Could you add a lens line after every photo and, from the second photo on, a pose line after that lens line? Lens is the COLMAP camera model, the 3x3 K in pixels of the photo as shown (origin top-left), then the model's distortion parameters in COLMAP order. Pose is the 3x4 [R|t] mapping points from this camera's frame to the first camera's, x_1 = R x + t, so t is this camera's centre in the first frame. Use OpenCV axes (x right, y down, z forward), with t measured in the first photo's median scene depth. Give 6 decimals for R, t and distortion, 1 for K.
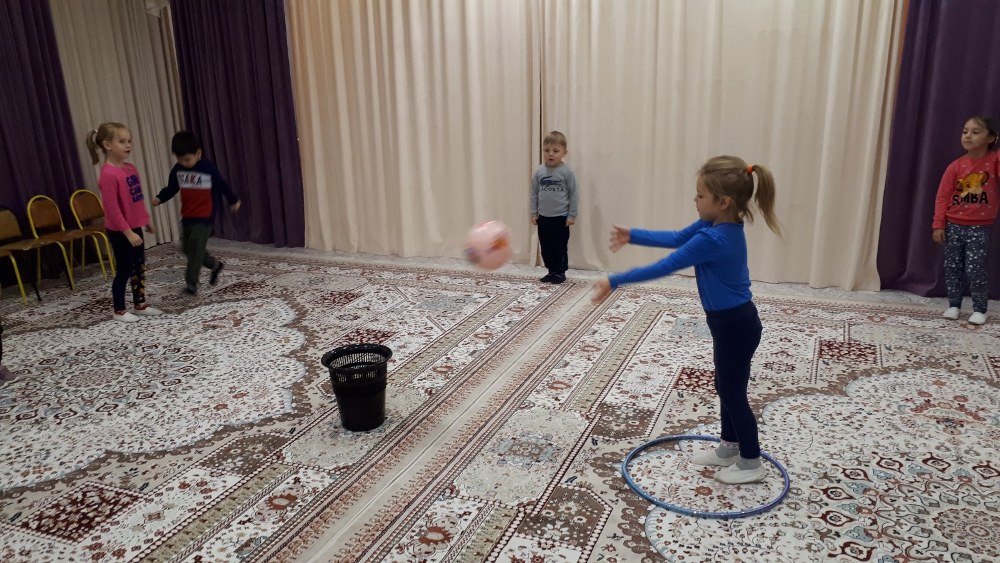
lens RADIAL K [[793.1, 0, 499.8], [0, 793.1, 305.9], [0, 0, 1]] dist [0.009563, -0.010553]
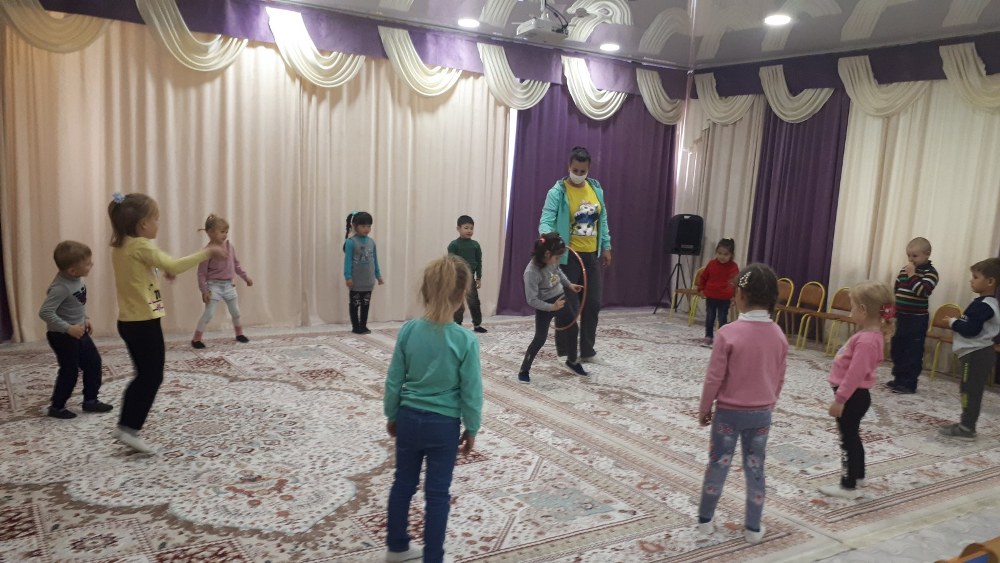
lens RADIAL K [[795.7, 0, 499.0], [0, 795.7, 306.5], [0, 0, 1]] dist [0.005557, -0.013277]
pose [[0.563541, -0.061349, 0.823807, -1.337326], [0.185857, 0.981088, -0.054077, 0.072408], [-0.804909, 0.183585, 0.564286, 0.069471]]
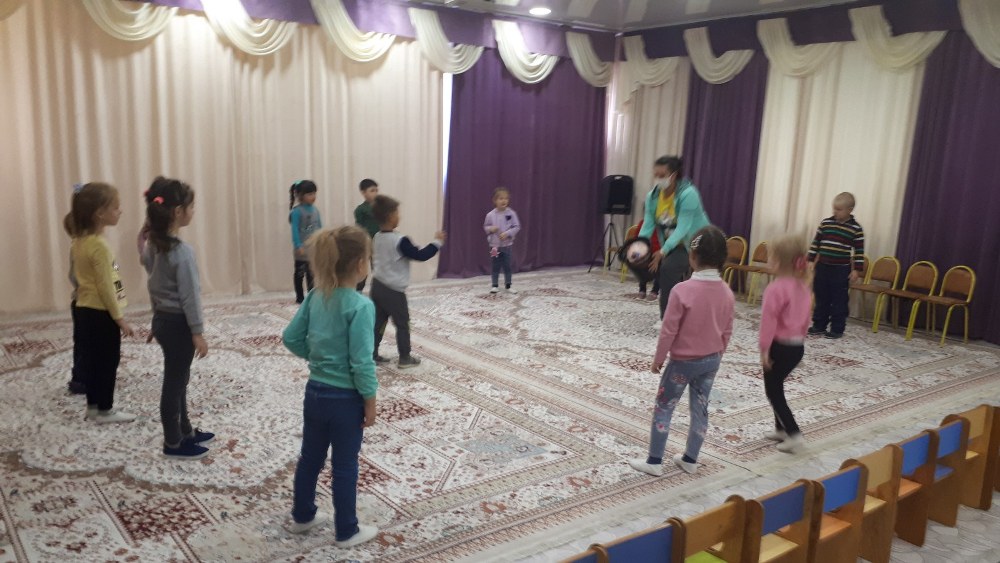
lens RADIAL K [[789.9, 0, 507.1], [0, 789.9, 316.5], [0, 0, 1]] dist [0.030039, -0.060497]
pose [[0.494186, -0.129093, 0.859718, -1.382800], [0.220239, 0.975244, 0.019842, 0.081986], [-0.840996, 0.179538, 0.510384, 0.022699]]
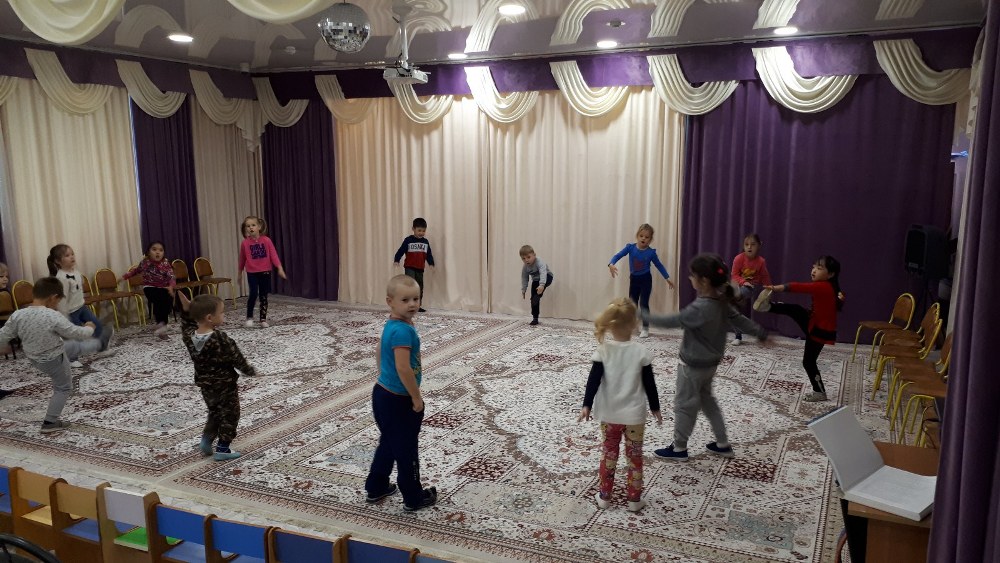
lens RADIAL K [[789.5, 0, 498.6], [0, 789.5, 305.9], [0, 0, 1]] dist [0.048231, -0.089643]
pose [[0.998788, 0.032419, -0.037028, 0.229141], [-0.036969, 0.990869, -0.129663, 0.234283], [0.032486, 0.130875, 0.990867, -0.945169]]
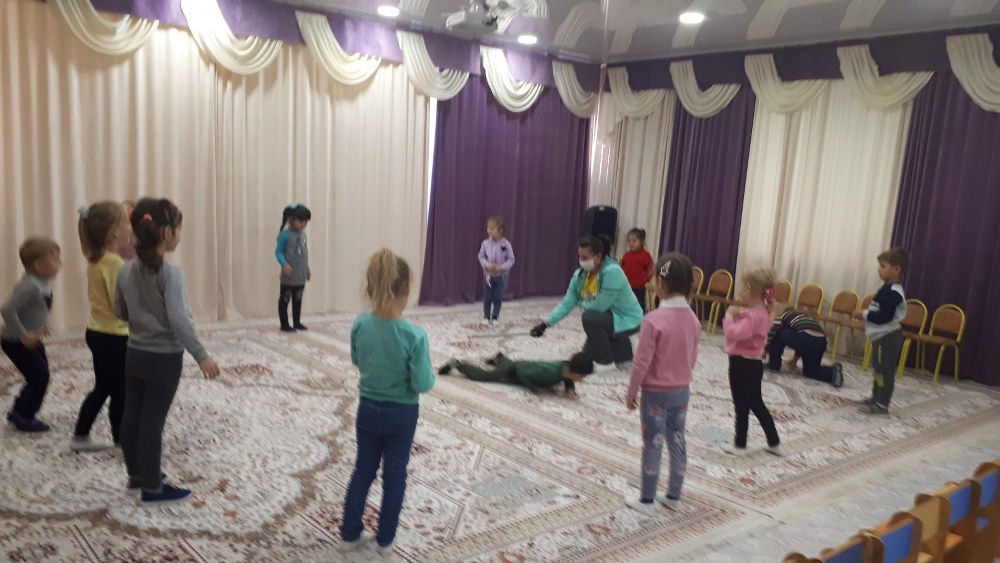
lens RADIAL K [[794.0, 0, 501.5], [0, 794.0, 311.9], [0, 0, 1]] dist [0.006704, -0.013373]
pose [[0.457394, -0.085941, 0.885102, -1.373402], [0.202330, 0.979272, -0.009474, 0.057413], [-0.865941, 0.183416, 0.465301, 0.106801]]
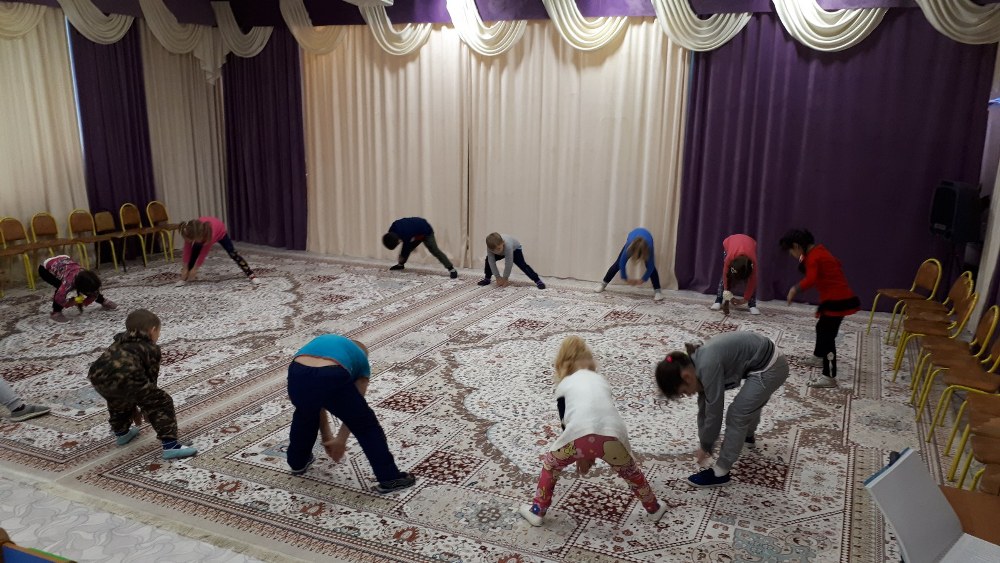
lens RADIAL K [[793.1, 0, 499.8], [0, 793.1, 305.9], [0, 0, 1]] dist [0.009563, -0.010553]
pose [[0.998494, 0.050036, -0.022494, 0.253969], [-0.051262, 0.997017, -0.057704, 0.167607], [0.019540, 0.058771, 0.998080, -0.739598]]
